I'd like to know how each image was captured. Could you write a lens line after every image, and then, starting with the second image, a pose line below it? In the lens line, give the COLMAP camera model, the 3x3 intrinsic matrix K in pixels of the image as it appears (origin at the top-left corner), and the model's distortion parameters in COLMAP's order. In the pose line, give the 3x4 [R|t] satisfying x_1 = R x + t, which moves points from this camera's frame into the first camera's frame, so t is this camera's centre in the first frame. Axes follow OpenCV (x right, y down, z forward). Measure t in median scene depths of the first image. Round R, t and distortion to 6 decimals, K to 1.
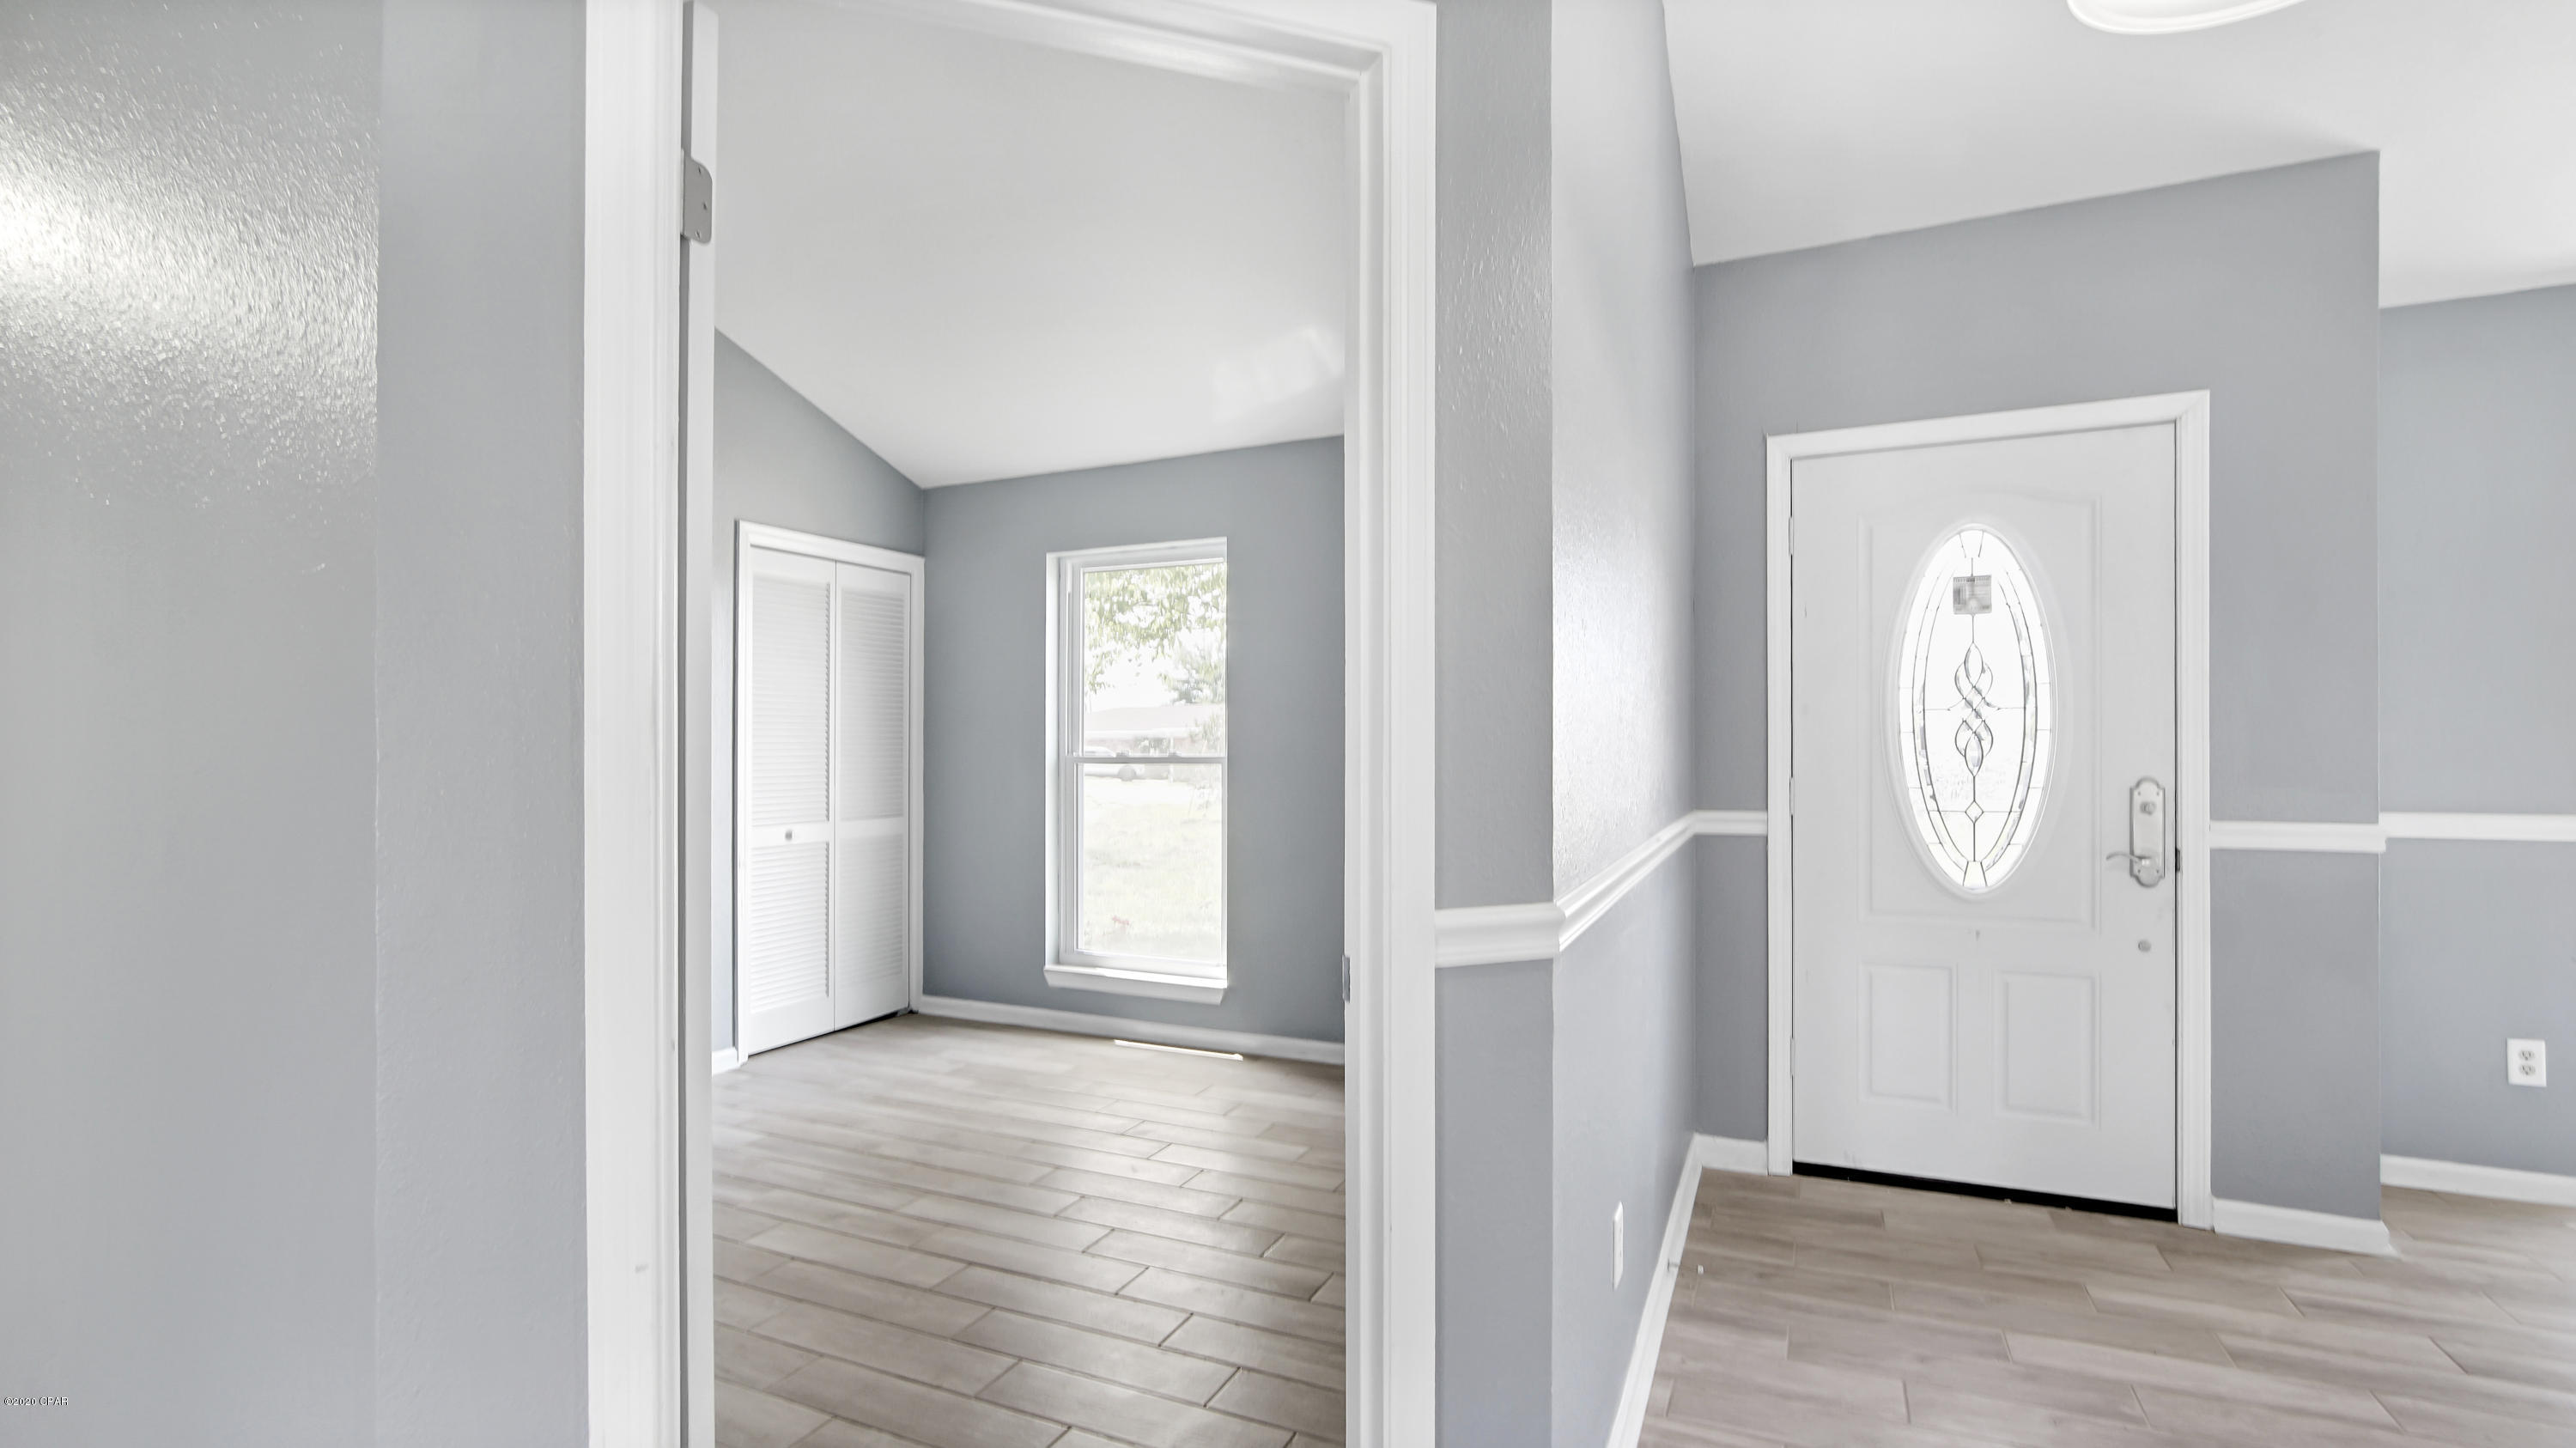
lens RADIAL K [[1177.8, 0, 1252.8], [0, 1177.8, 745.2], [0, 0, 1]] dist [-0.031569, 0.000238]
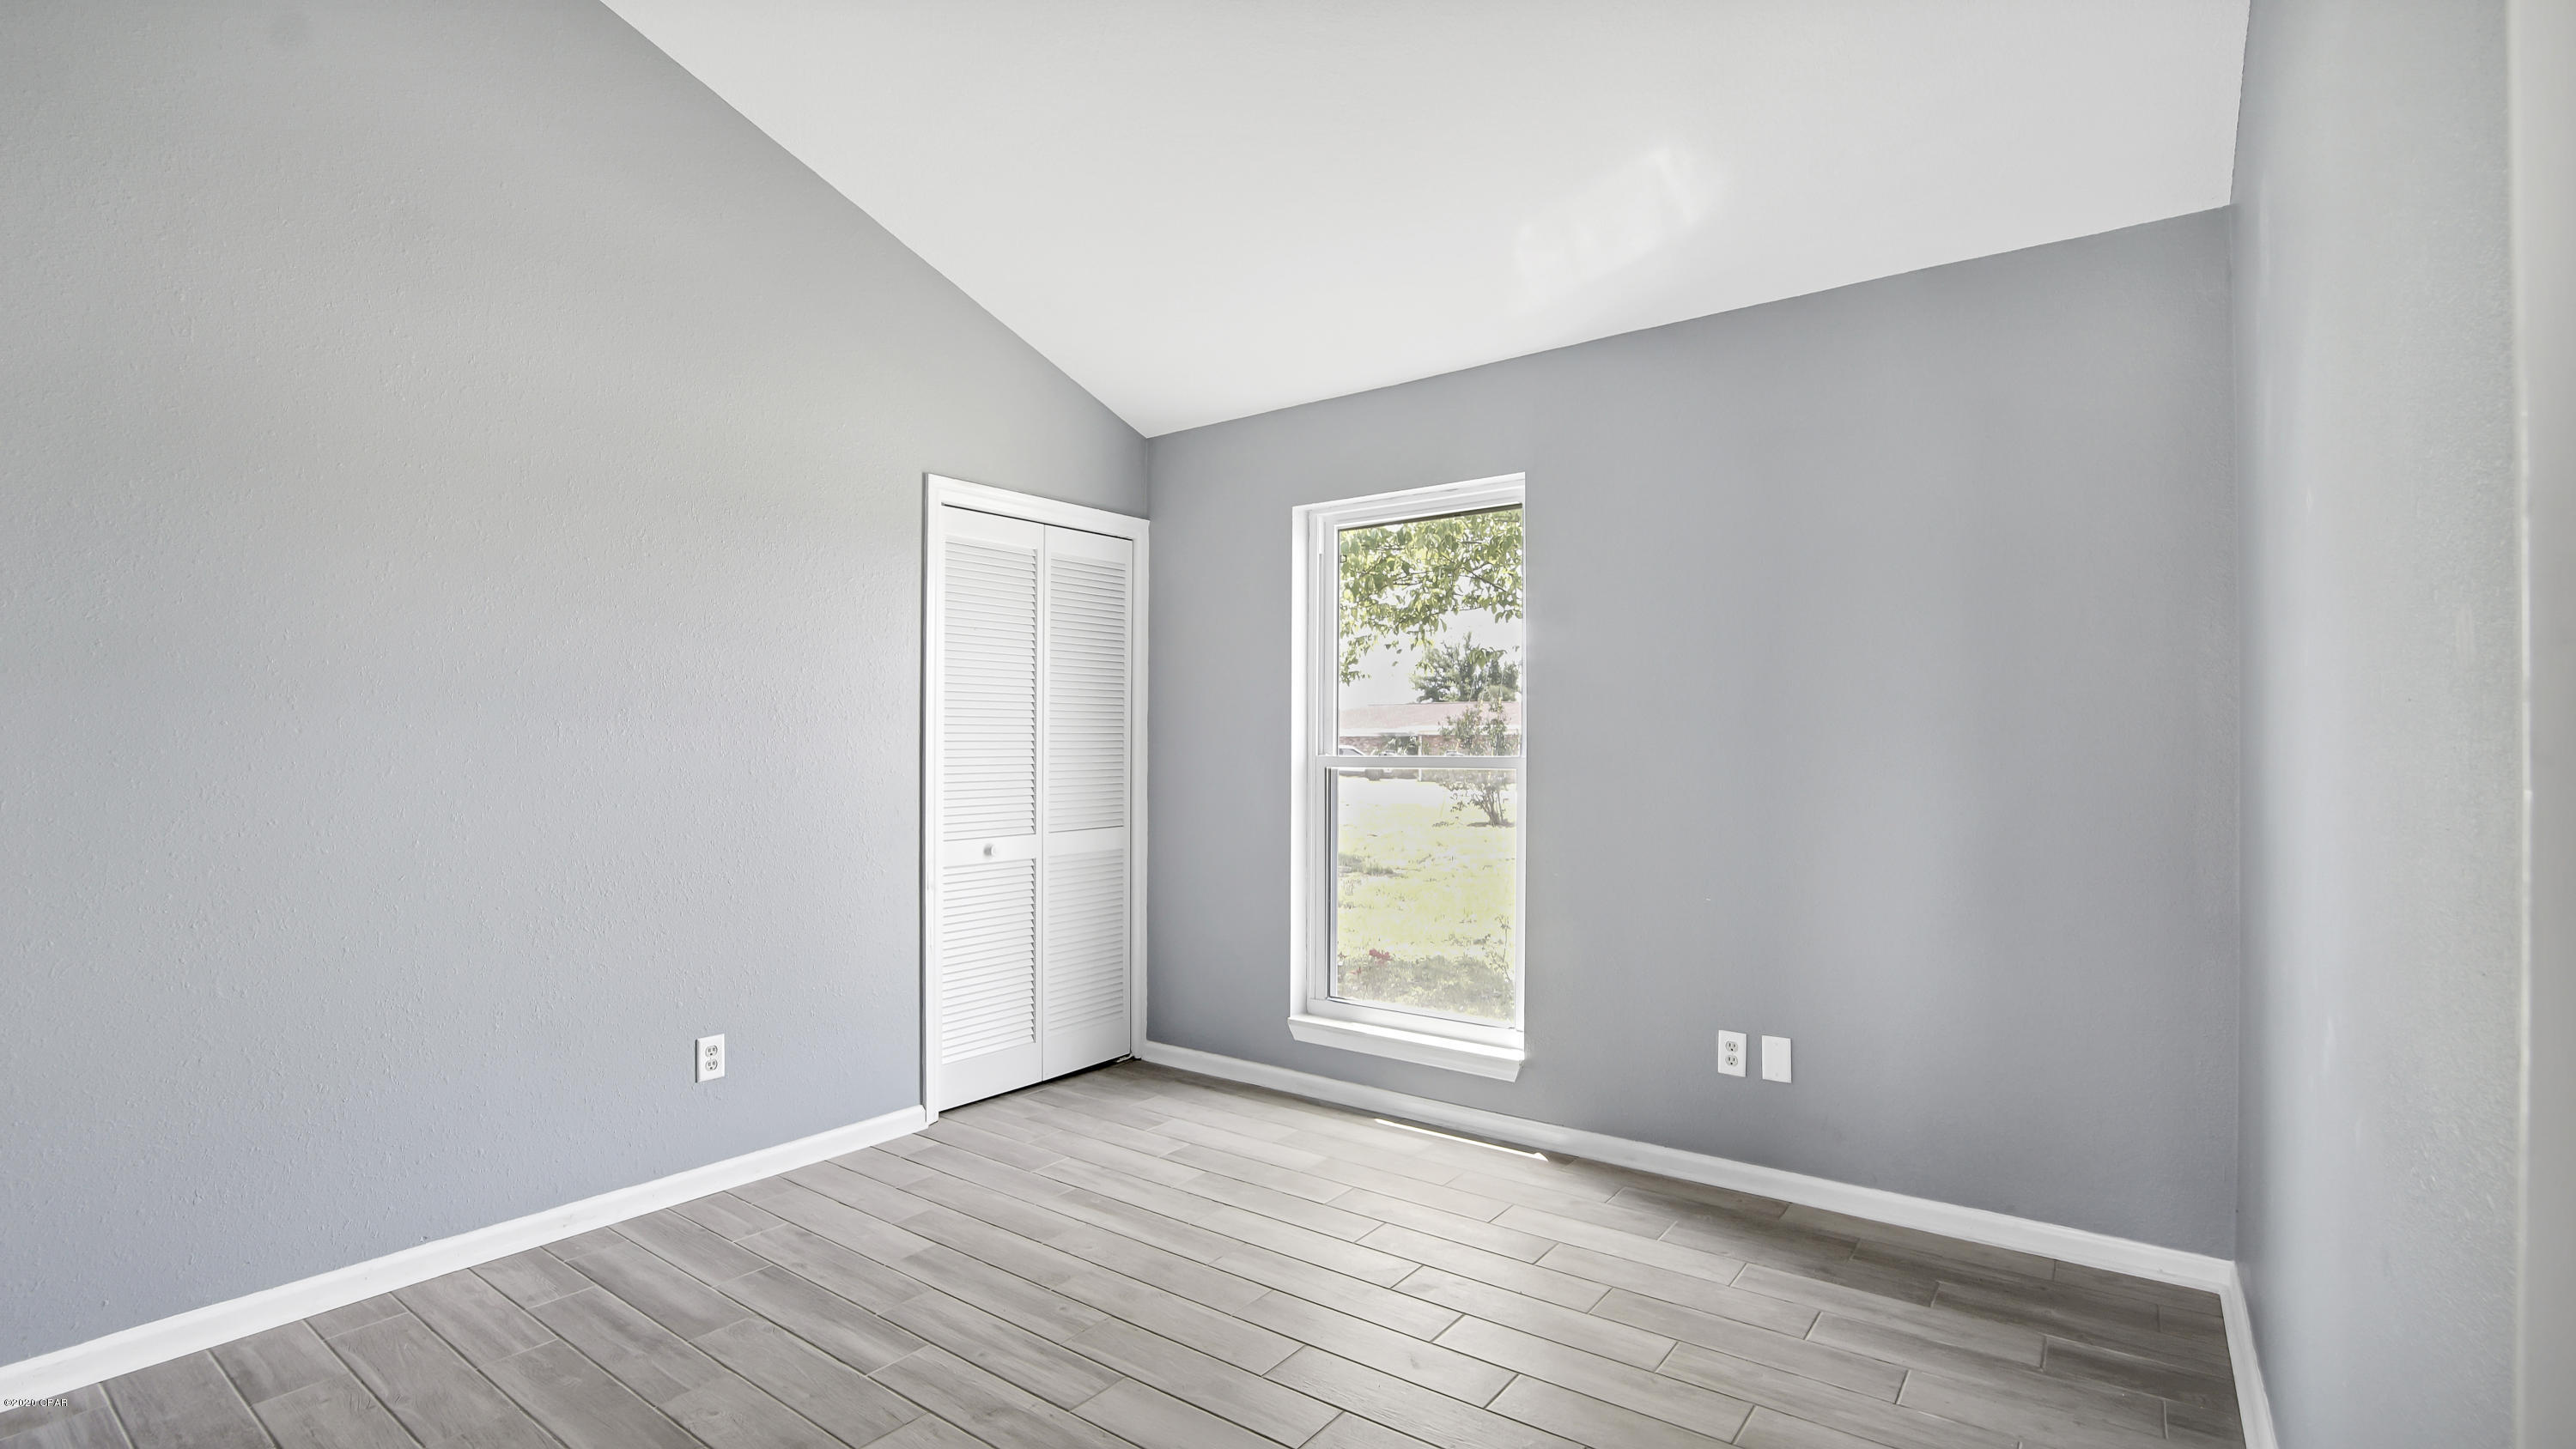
lens RADIAL K [[1177.5, 0, 1252.8], [0, 1177.5, 745.7], [0, 0, 1]] dist [-0.031569, 0.000238]
pose [[0.978307, 0.001935, -0.207150, -0.034465], [-0.001568, 0.999997, 0.001934, -0.000069], [0.207153, -0.001567, 0.978307, 0.203169]]
